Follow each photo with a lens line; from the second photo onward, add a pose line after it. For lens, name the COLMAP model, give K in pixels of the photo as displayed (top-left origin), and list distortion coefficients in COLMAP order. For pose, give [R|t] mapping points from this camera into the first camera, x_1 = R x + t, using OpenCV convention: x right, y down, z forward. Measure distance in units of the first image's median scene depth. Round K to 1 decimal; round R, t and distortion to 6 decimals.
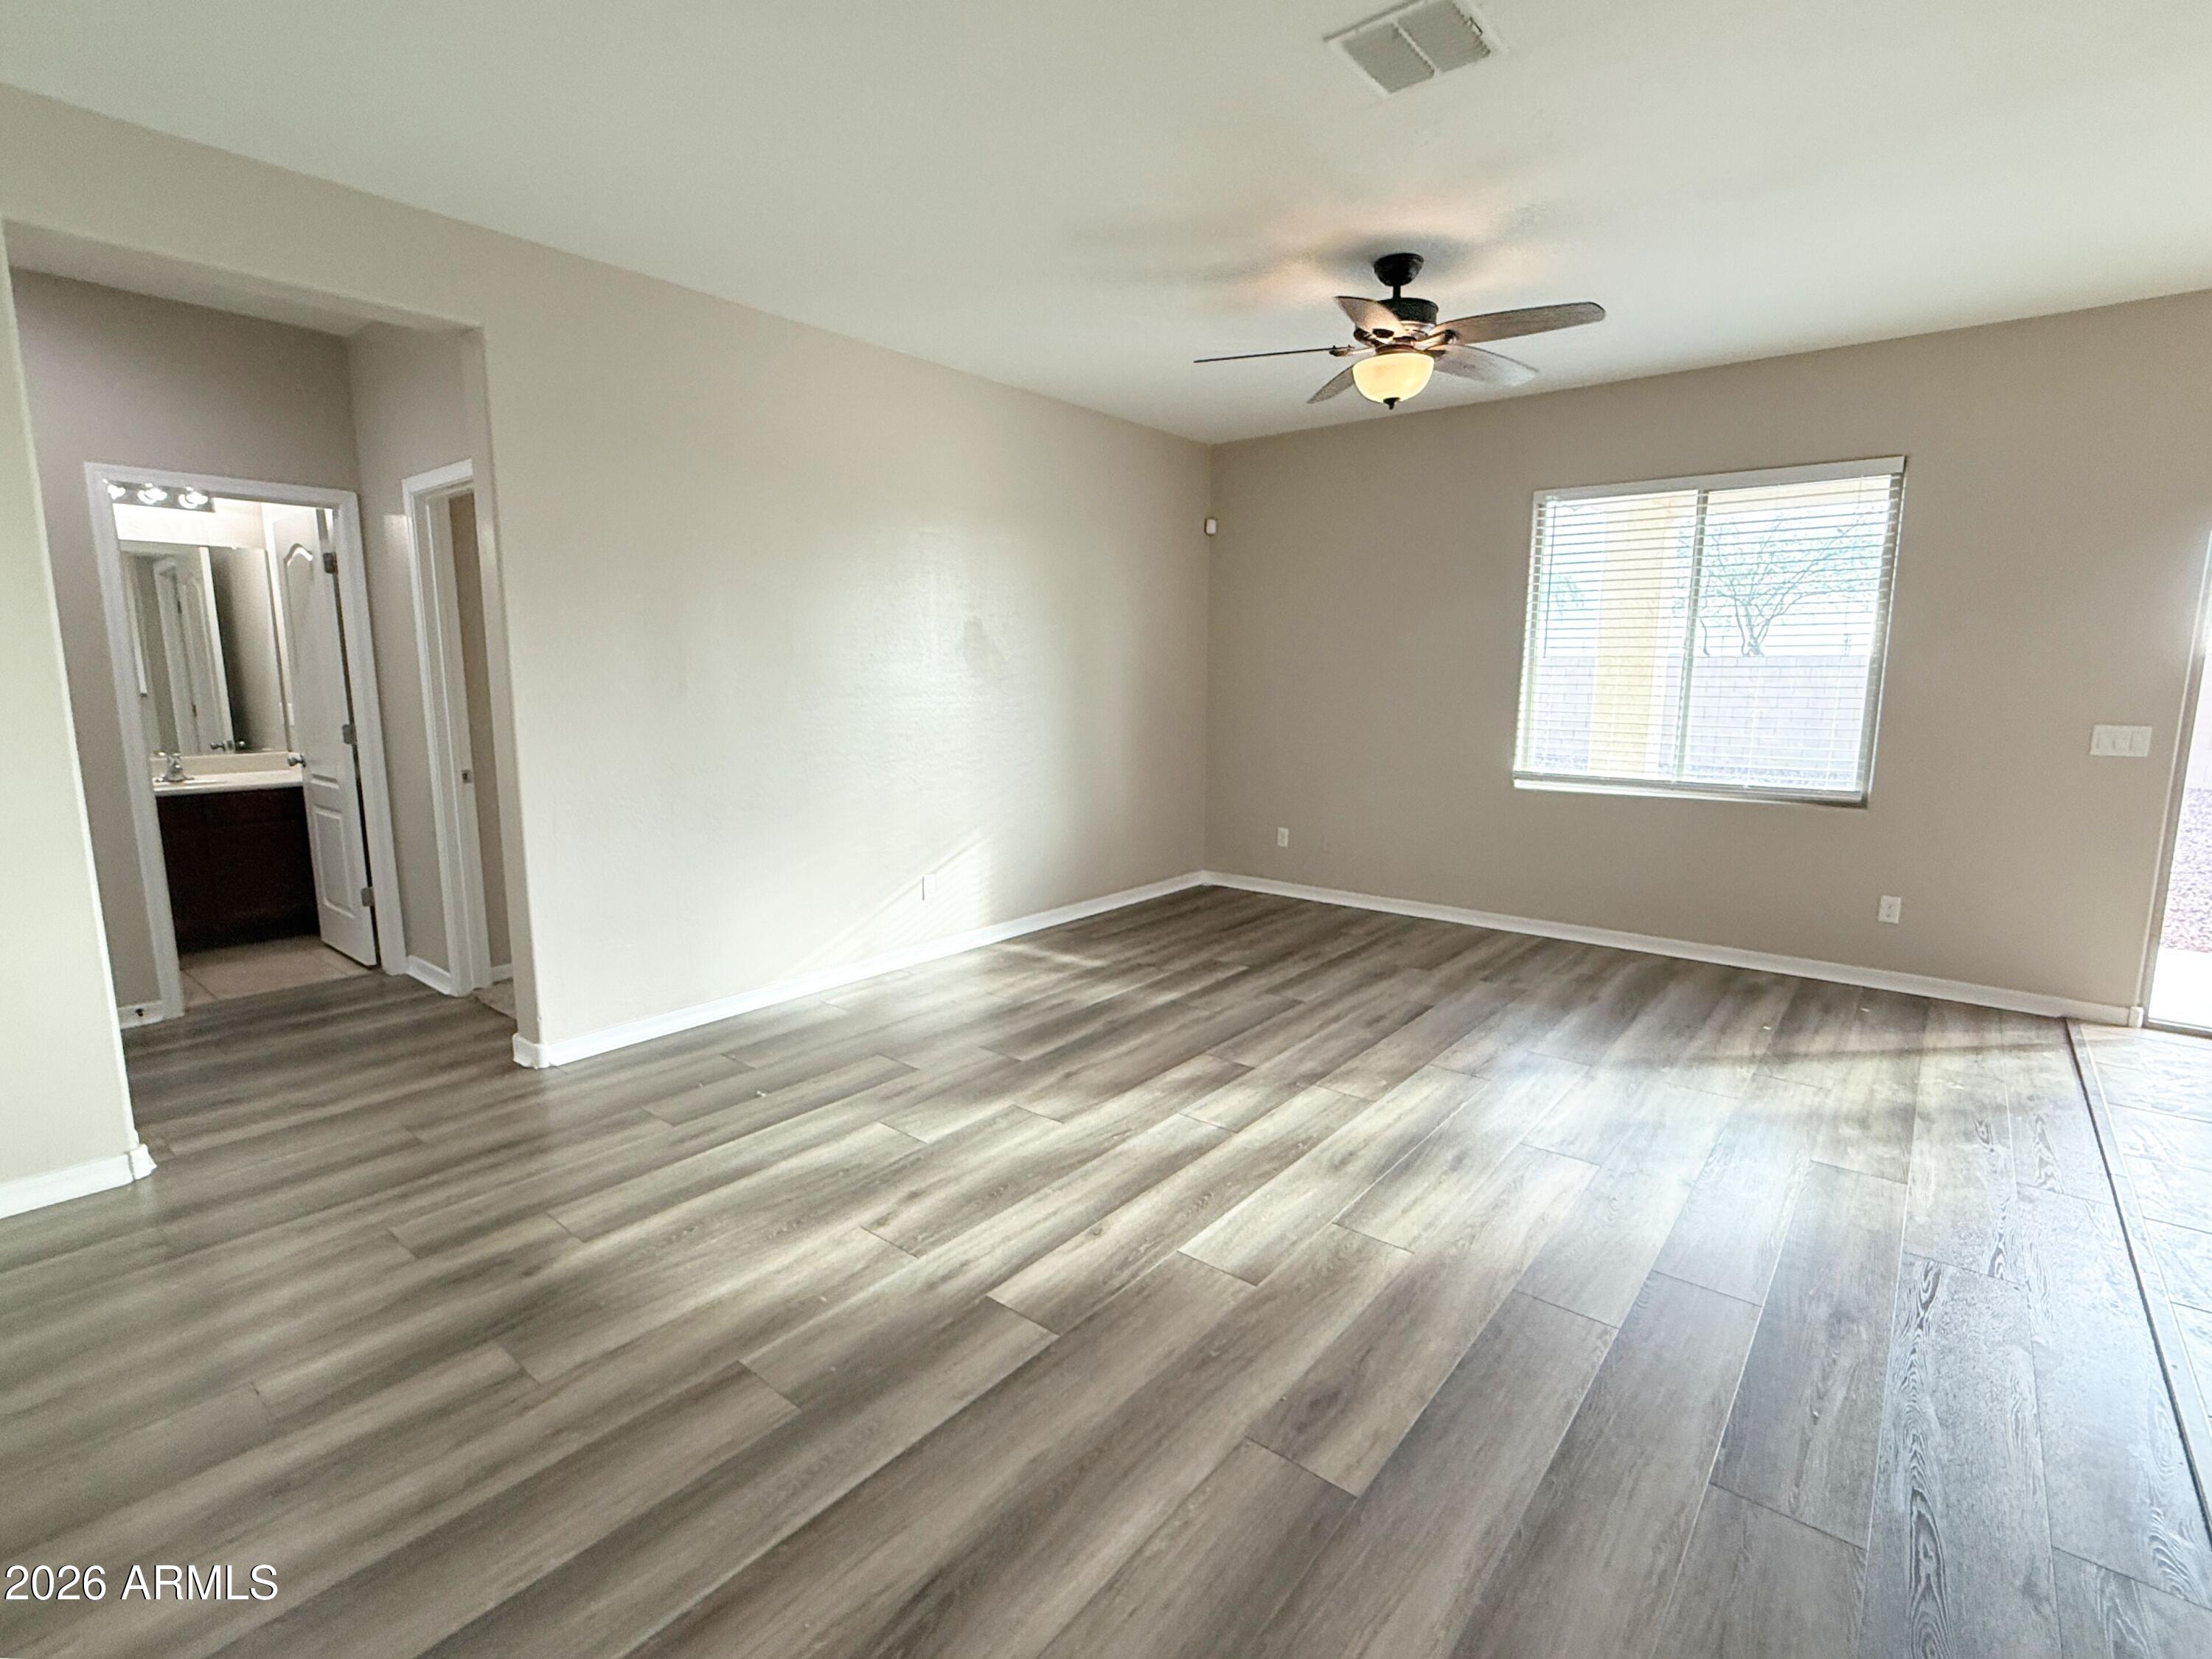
lens RADIAL K [[1042.5, 0, 1106.0], [0, 1042.5, 829.5], [0, 0, 1]] dist [-0.029821, -0.000025]
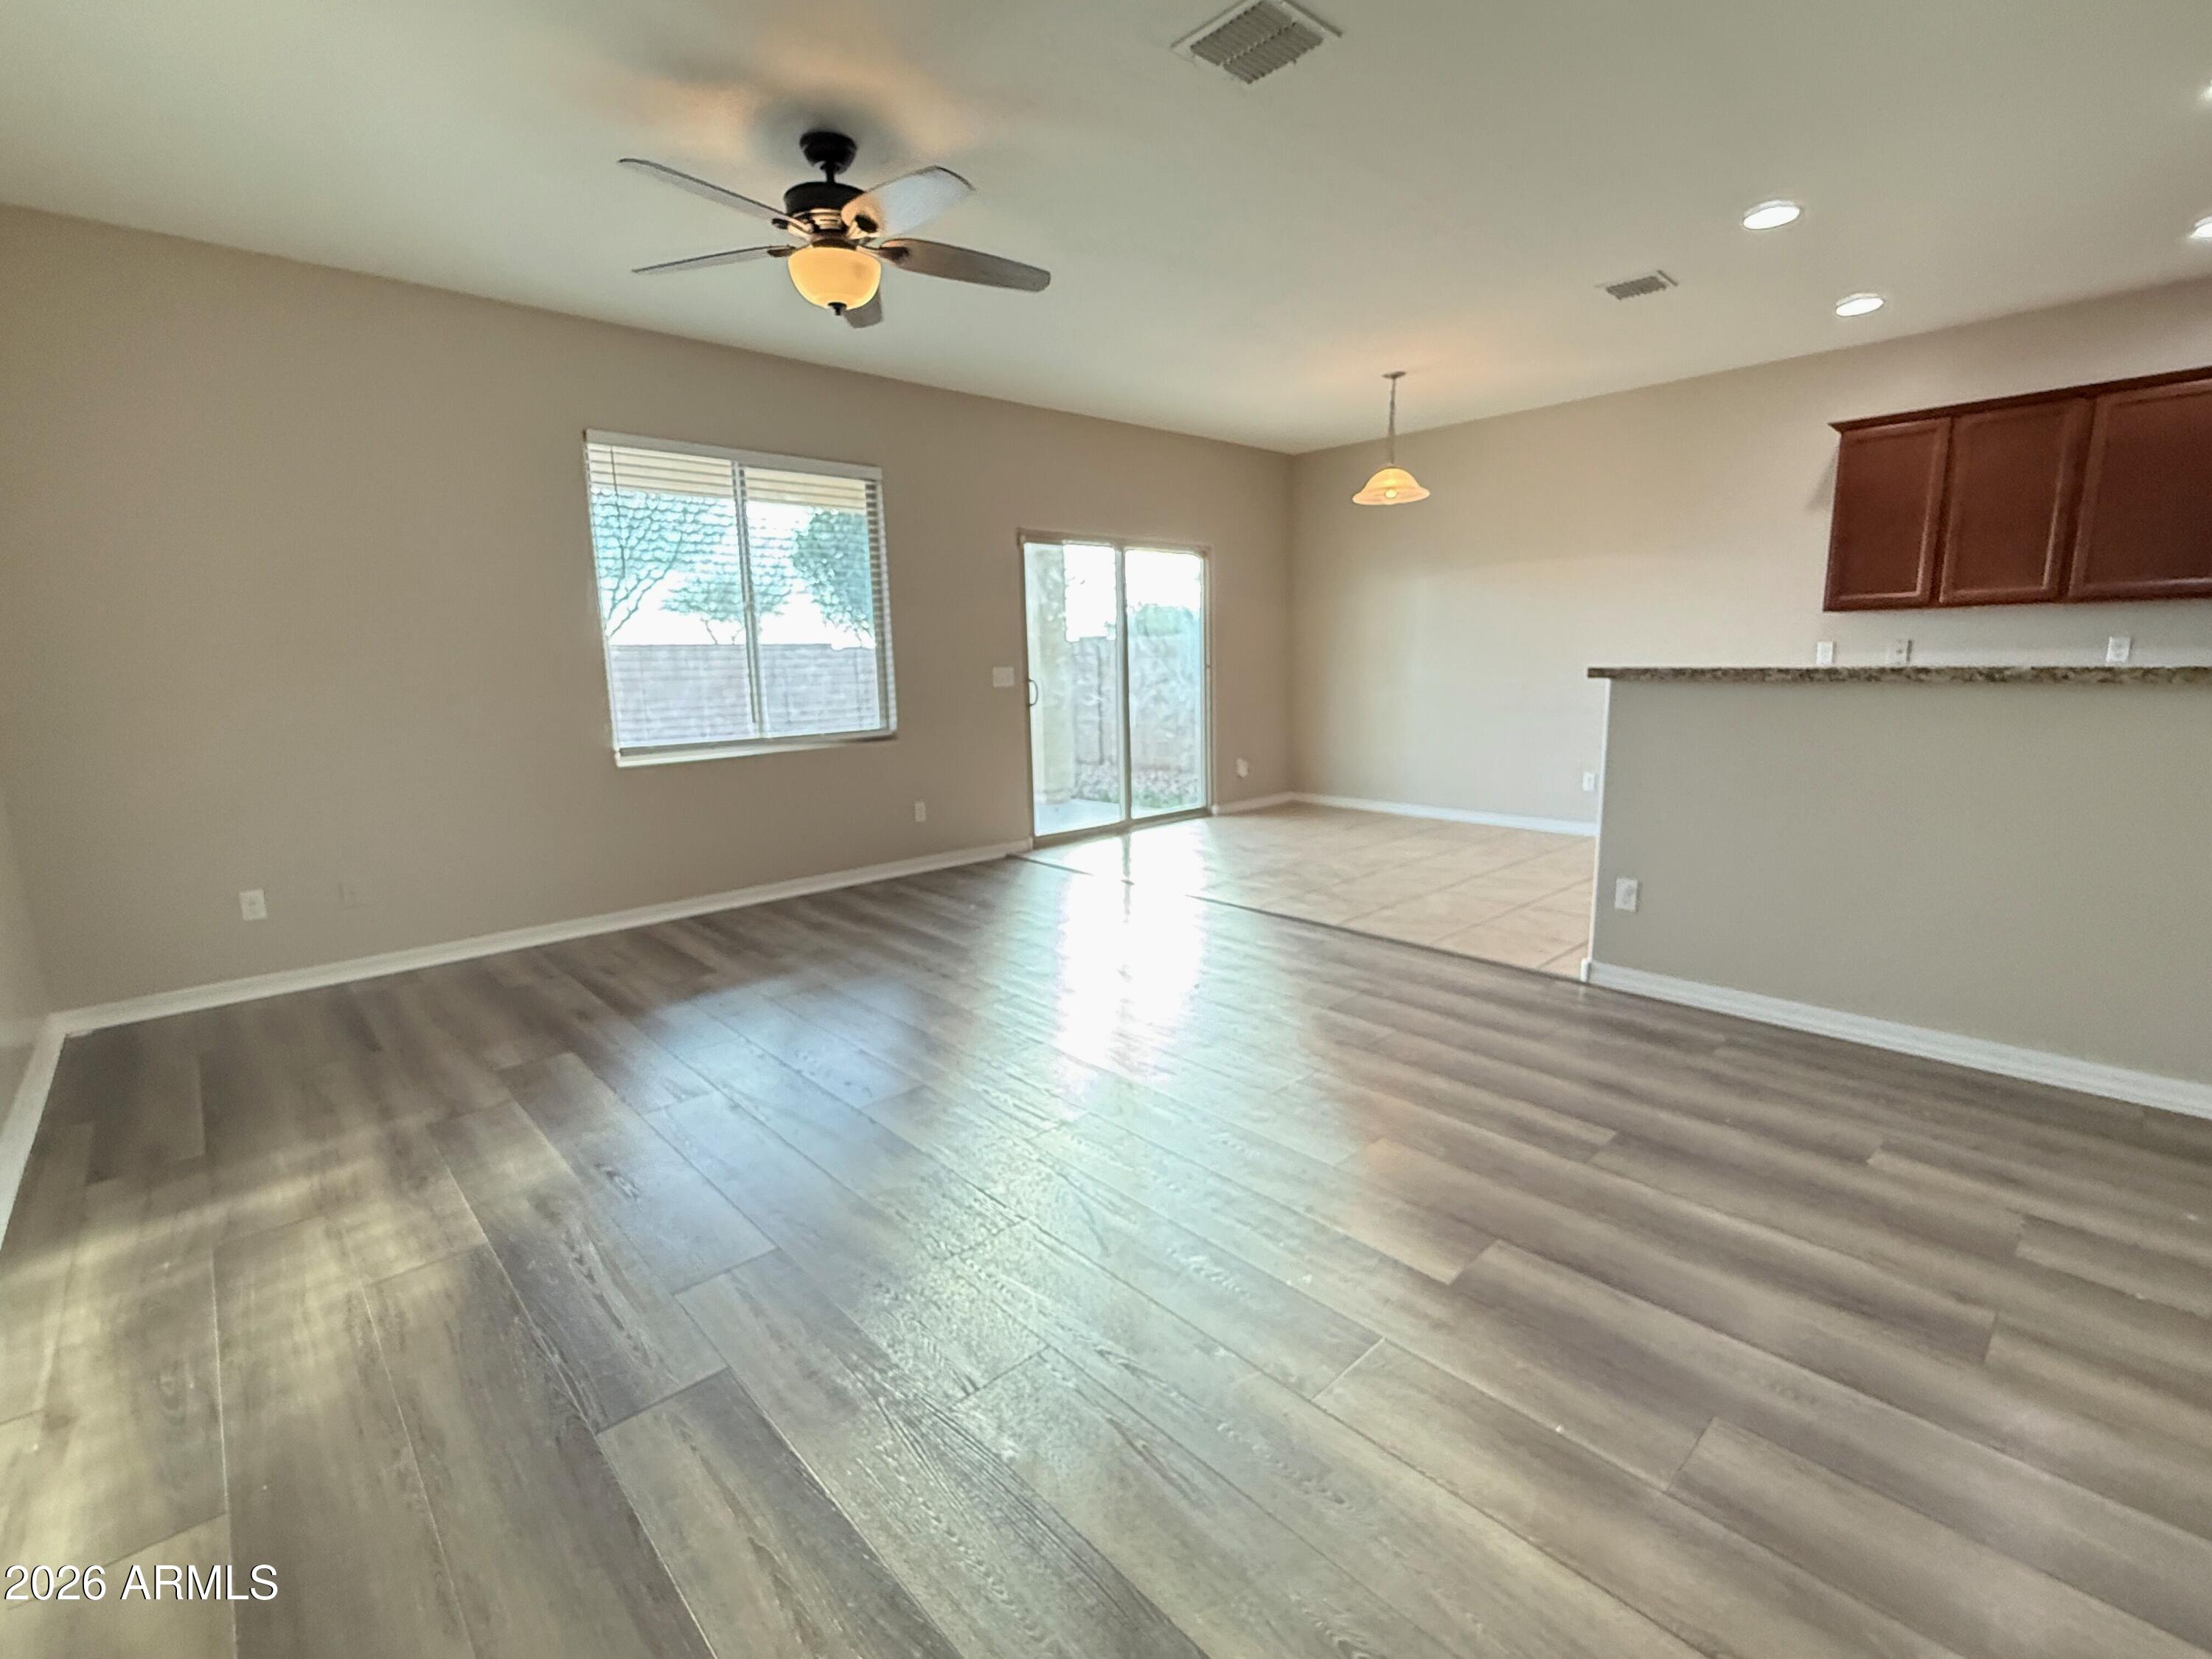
lens RADIAL K [[981.1, 0, 1106.0], [0, 981.1, 829.5], [0, 0, 1]] dist [0.002411, 0.000030]
pose [[0.129739, -0.180970, 0.974894, -0.557122], [0.169522, 0.972776, 0.158017, -0.073244], [-0.976949, 0.144765, 0.156886, 0.669333]]
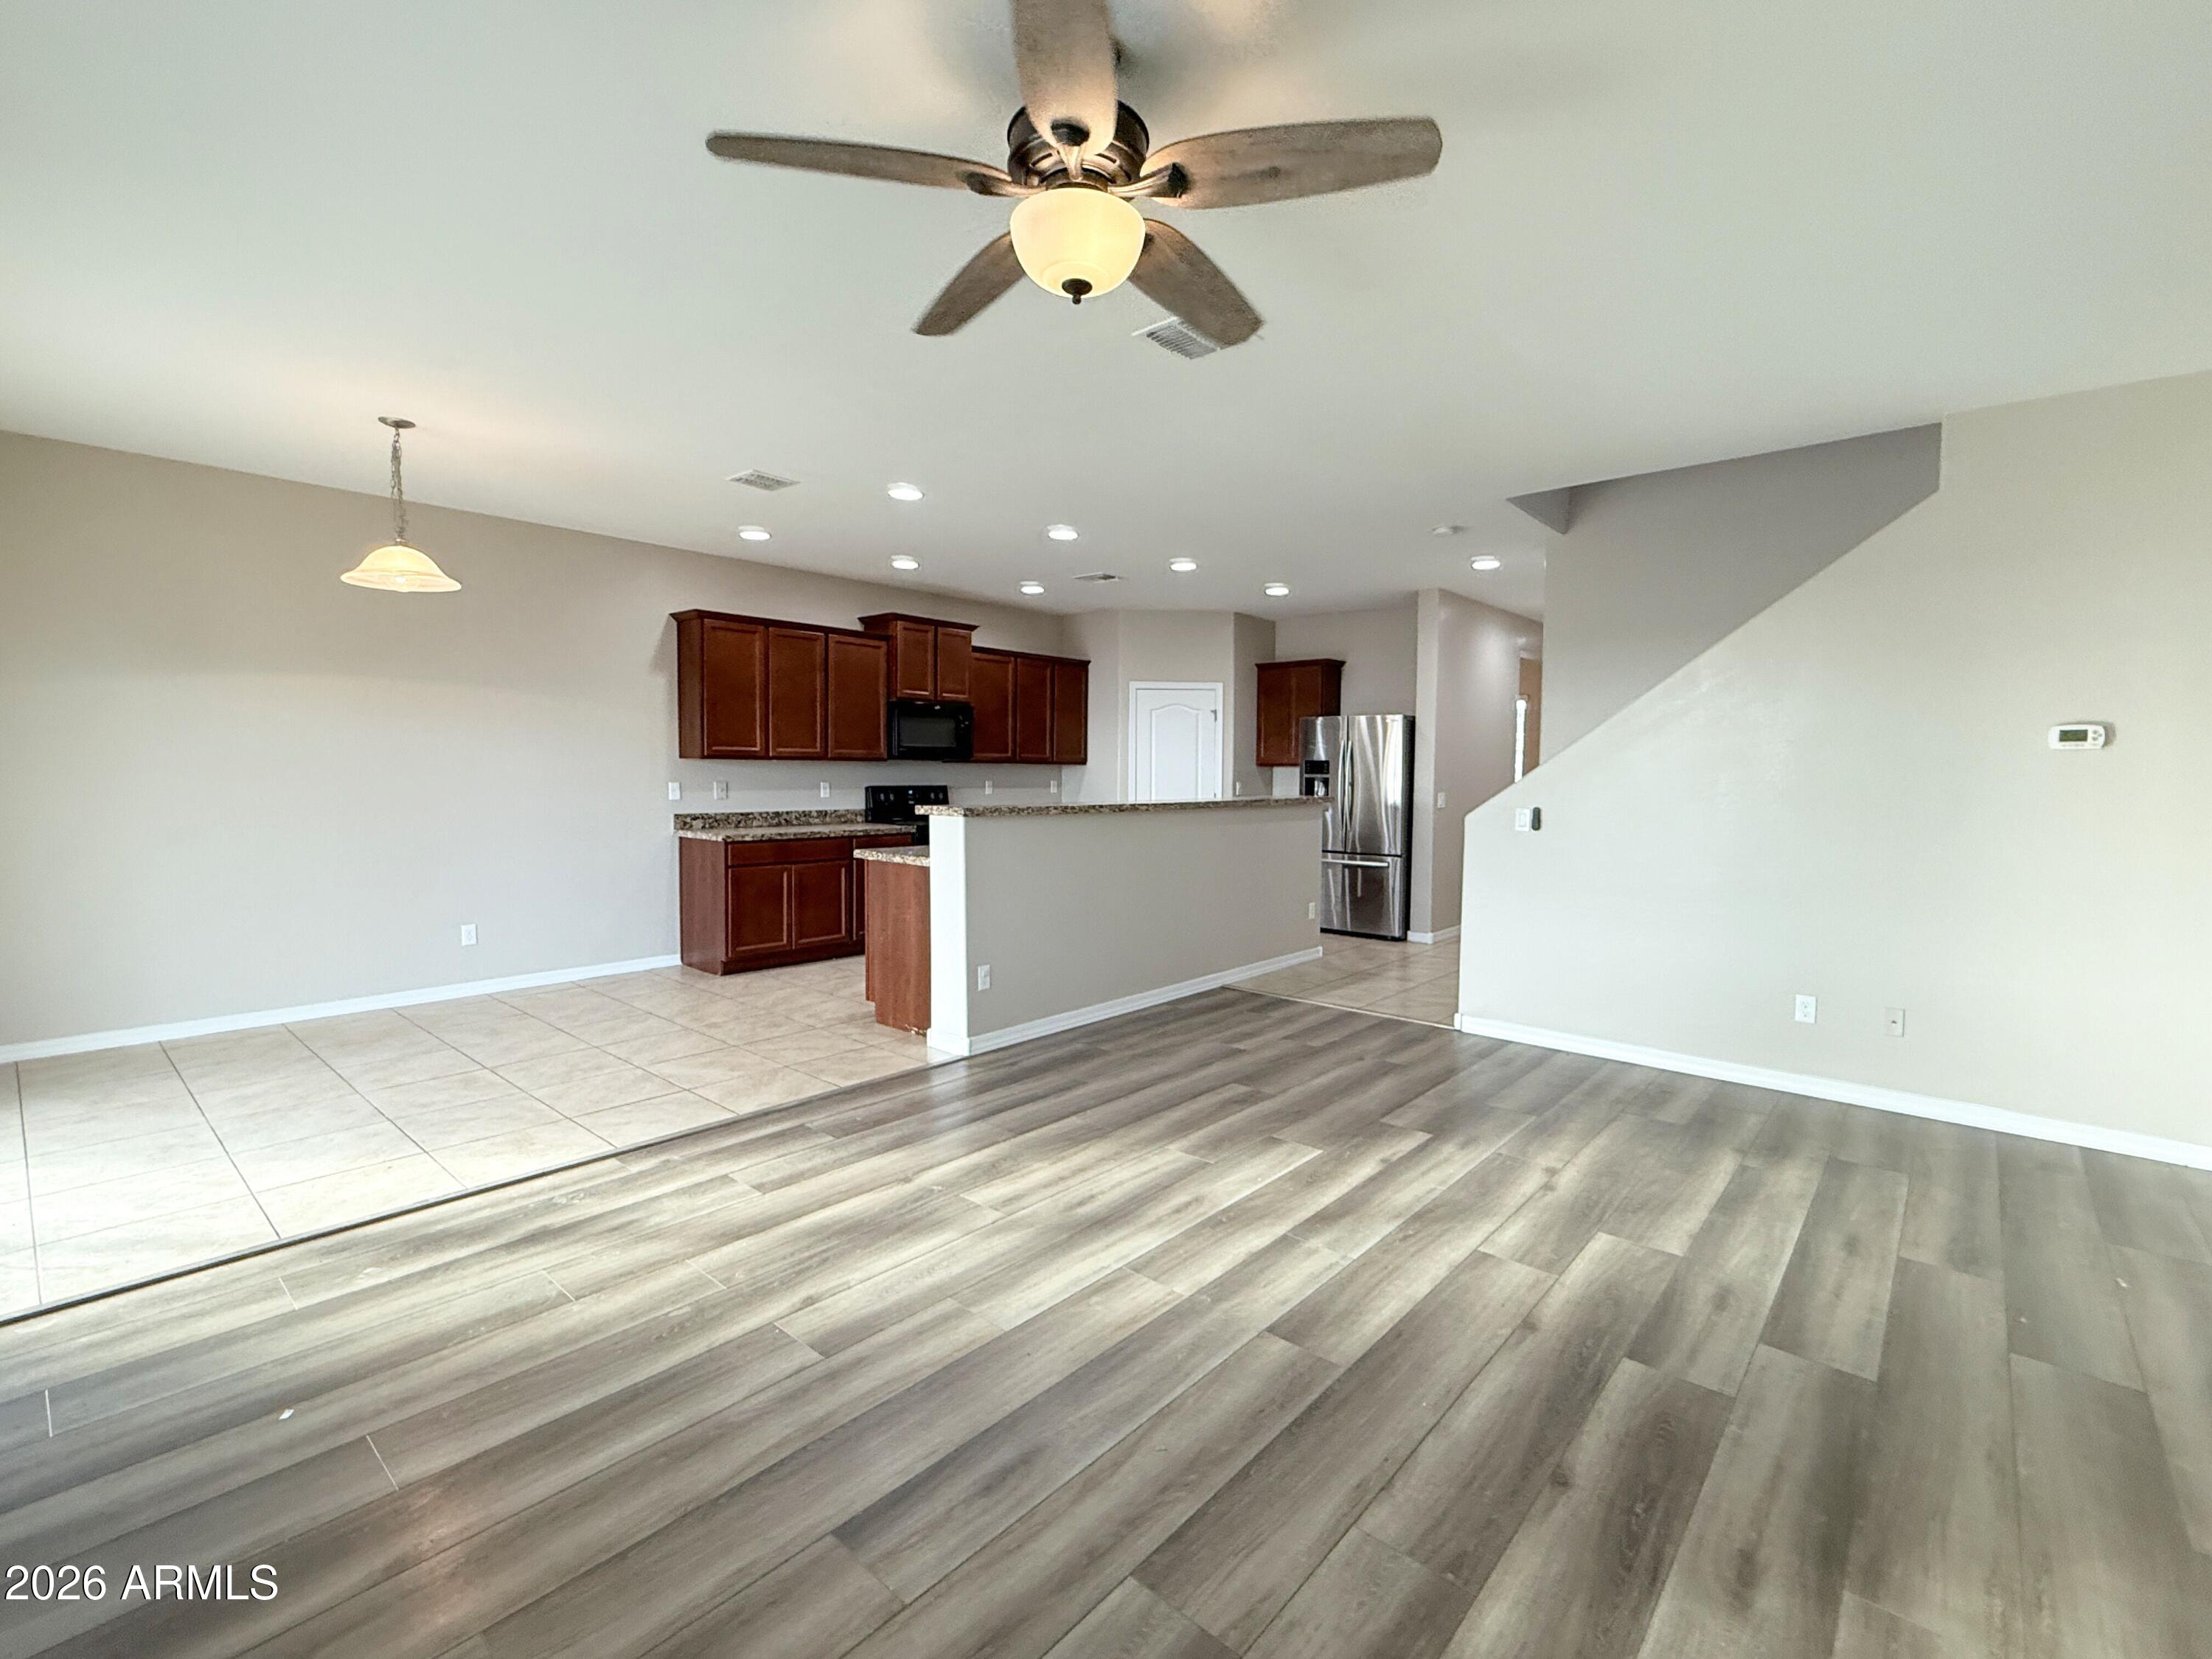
lens RADIAL K [[993.6, 0, 1106.0], [0, 993.6, 829.5], [0, 0, 1]] dist [0.000729, 0.000113]
pose [[-0.999293, -0.012199, 0.035572, 0.220109], [-0.004412, 0.977424, 0.211243, -0.224841], [-0.037346, 0.210936, -0.976786, 1.511800]]
